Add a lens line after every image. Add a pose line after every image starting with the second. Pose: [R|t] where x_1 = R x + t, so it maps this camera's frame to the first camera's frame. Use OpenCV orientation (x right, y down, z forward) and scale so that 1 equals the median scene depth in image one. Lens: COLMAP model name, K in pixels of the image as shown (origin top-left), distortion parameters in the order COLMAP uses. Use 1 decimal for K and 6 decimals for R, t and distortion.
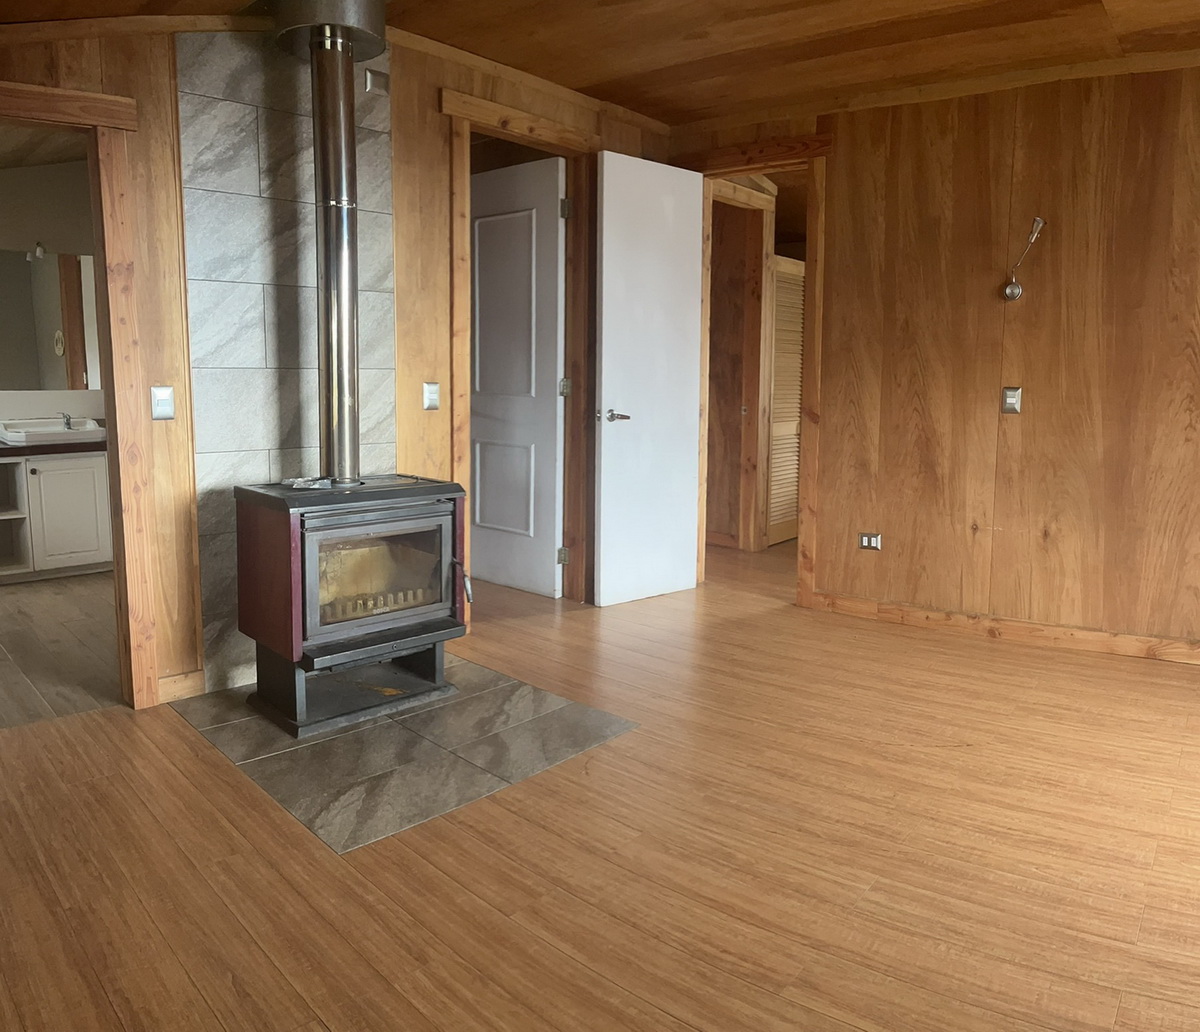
lens RADIAL K [[969.0, 0, 600.0], [0, 969.0, 516.0], [0, 0, 1]] dist [-0.124985, -0.000219]
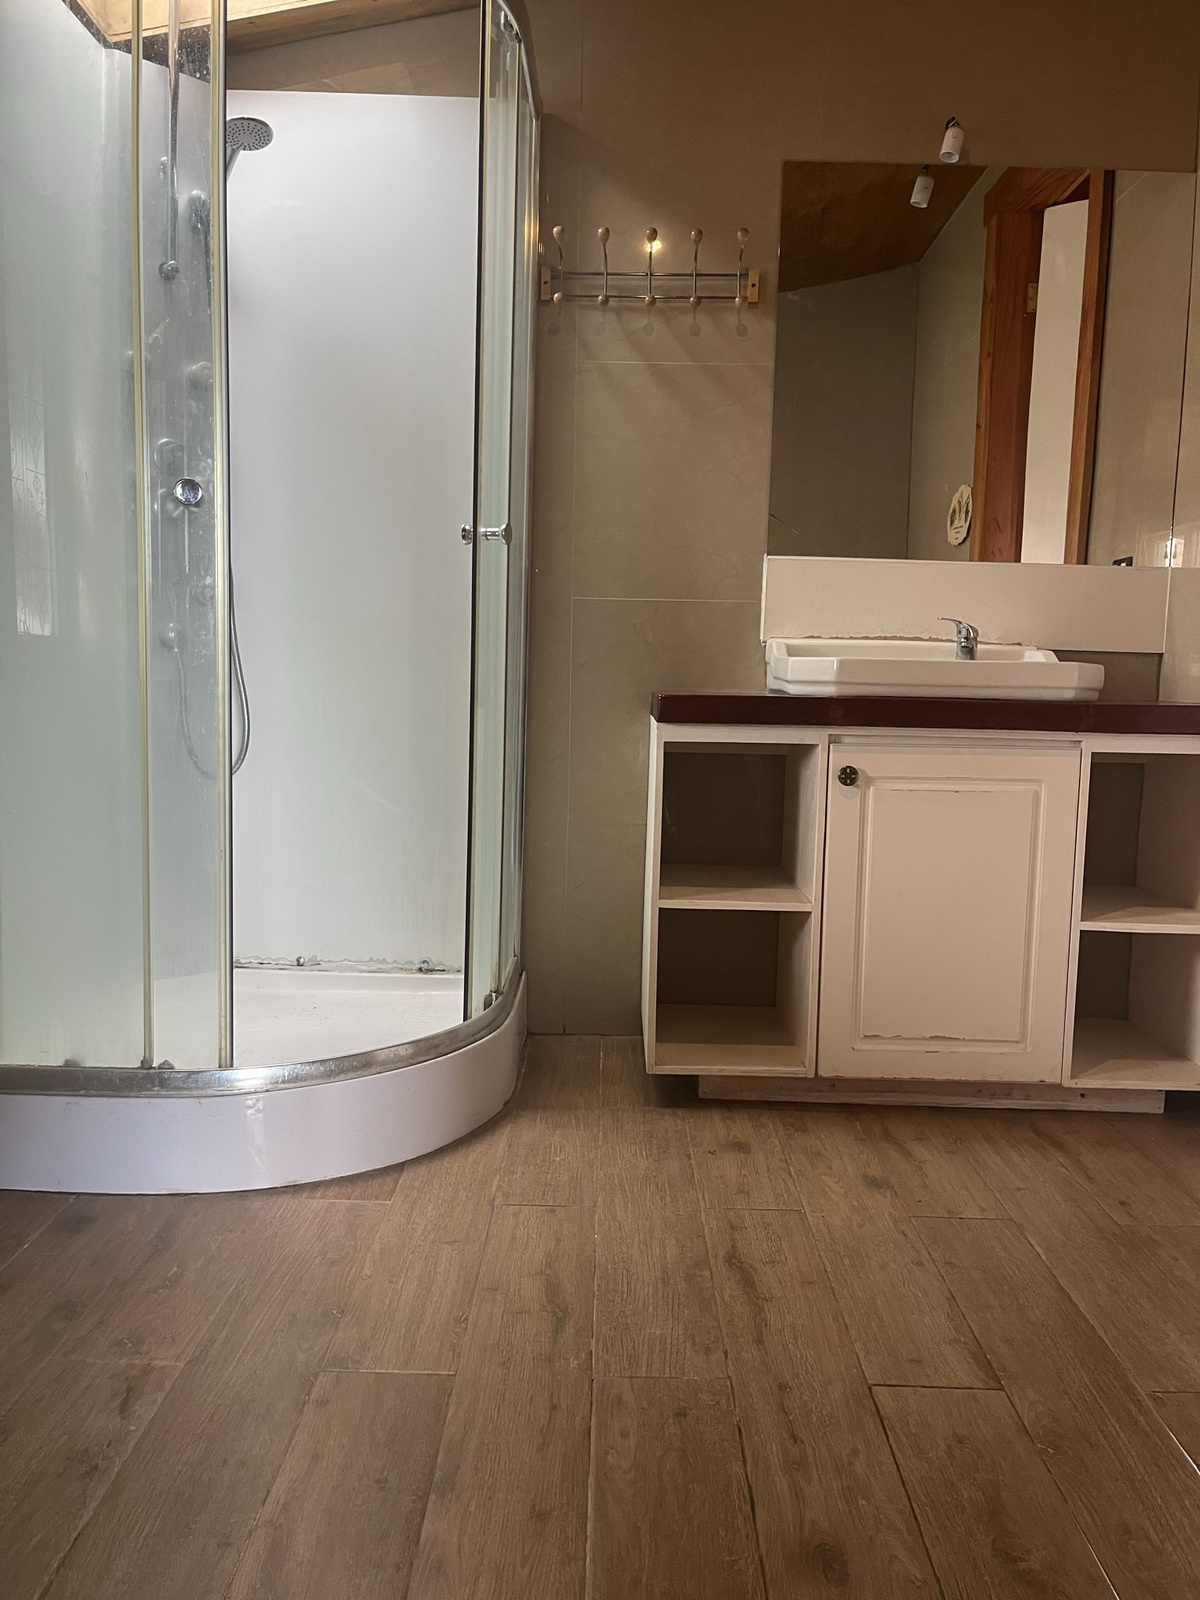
lens RADIAL K [[1192.1, 0, 600.0], [0, 1192.1, 800.0], [0, 0, 1]] dist [0.021189, -0.003554]
pose [[0.687802, 0.086750, -0.720696, -0.370793], [-0.106810, 0.994121, 0.017727, -0.037819], [0.717998, 0.064785, 0.693024, 0.646942]]
